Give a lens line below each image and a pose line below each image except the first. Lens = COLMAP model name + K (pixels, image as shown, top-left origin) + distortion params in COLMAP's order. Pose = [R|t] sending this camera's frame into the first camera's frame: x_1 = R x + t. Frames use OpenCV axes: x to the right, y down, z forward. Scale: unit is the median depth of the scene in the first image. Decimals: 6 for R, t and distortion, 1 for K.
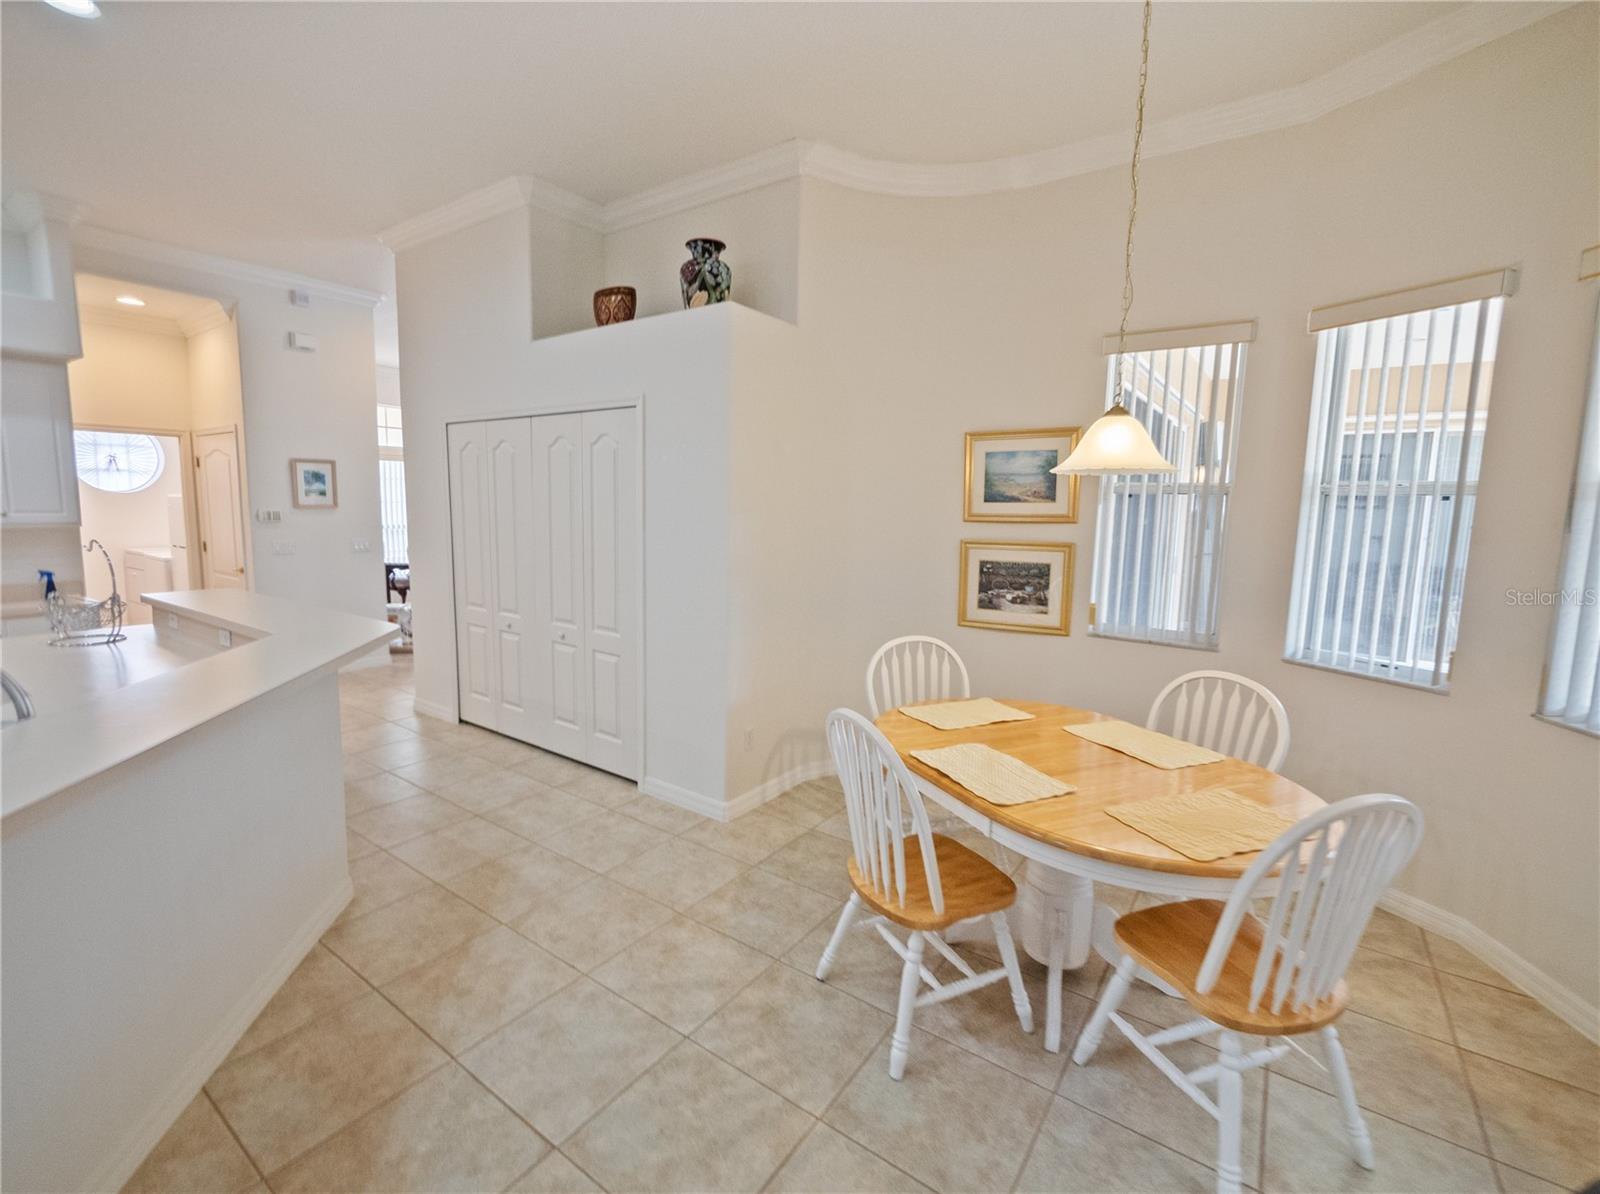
lens RADIAL K [[705.8, 0, 769.3], [0, 705.8, 580.9], [0, 0, 1]] dist [0.000146, -0.000038]
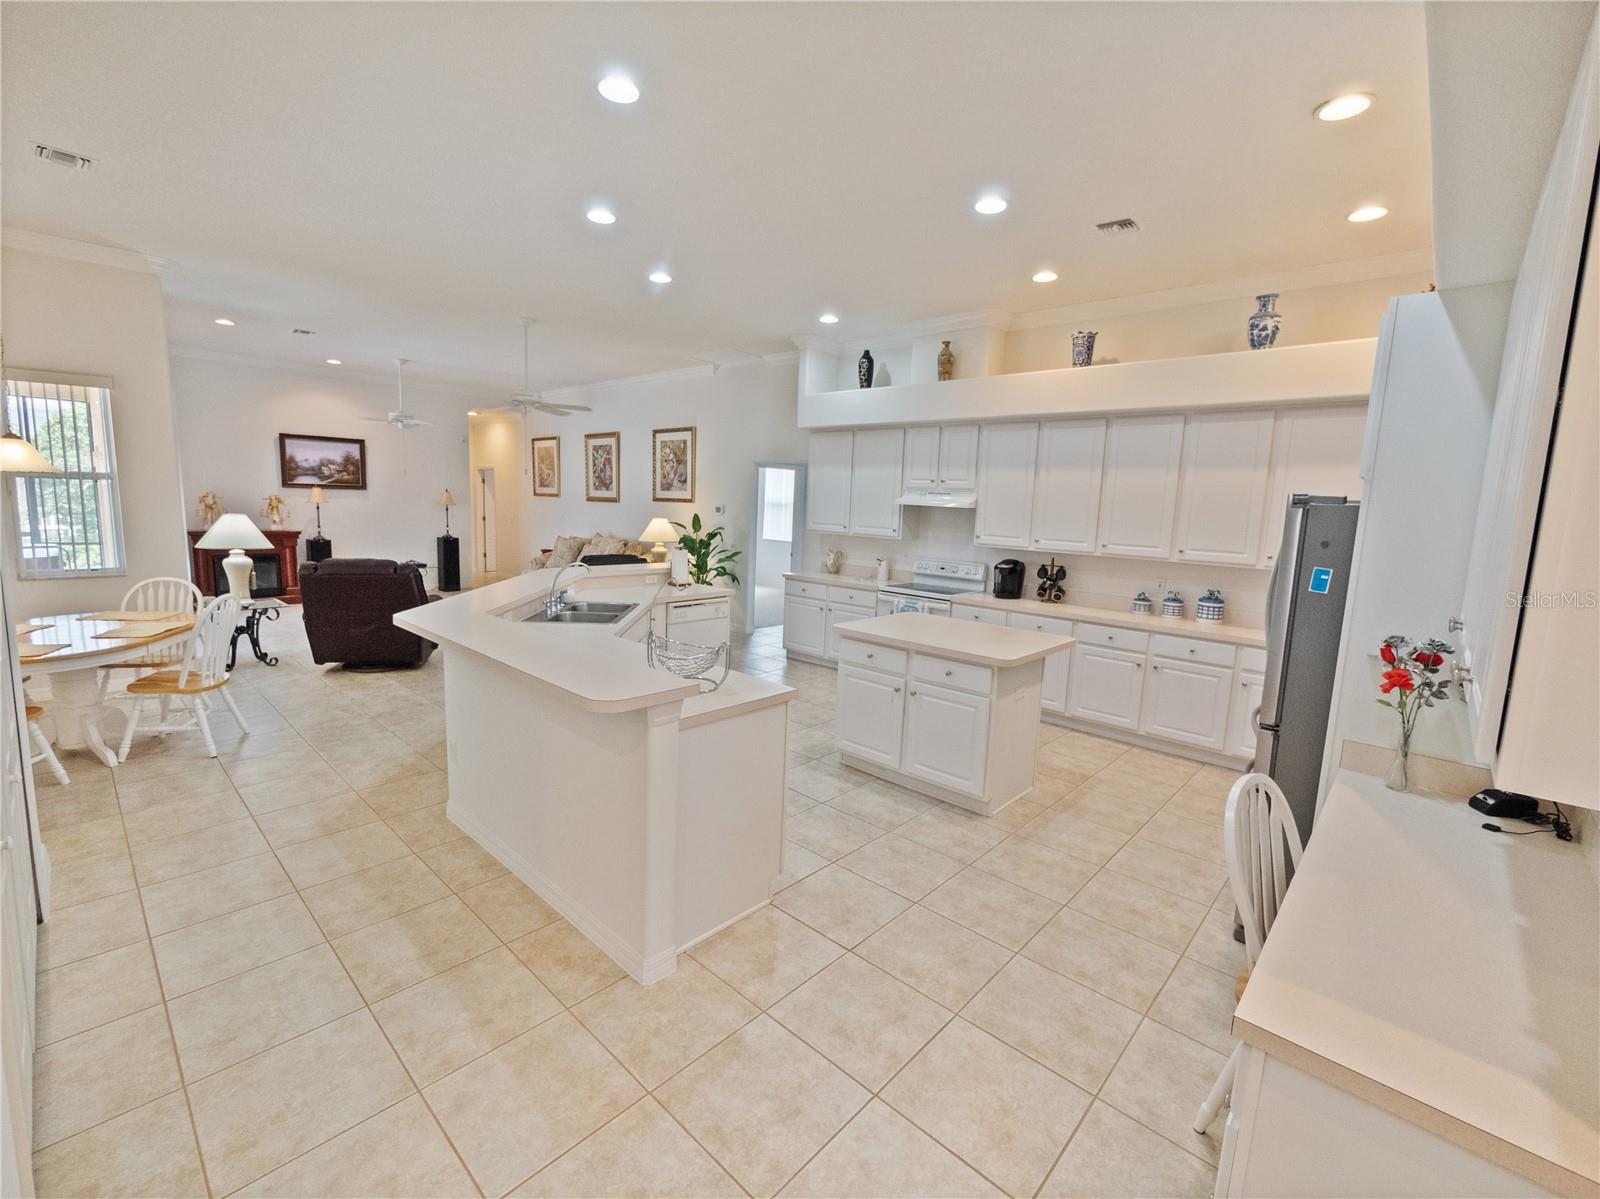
lens RADIAL K [[695.7, 0, 790.3], [0, 695.7, 598.4], [0, 0, 1]] dist [-0.000731, 0.000167]
pose [[-0.990939, -0.071041, 0.113986, -0.745187], [-0.040339, 0.966905, 0.251927, -0.165027], [-0.128111, 0.245046, -0.961010, 1.146744]]
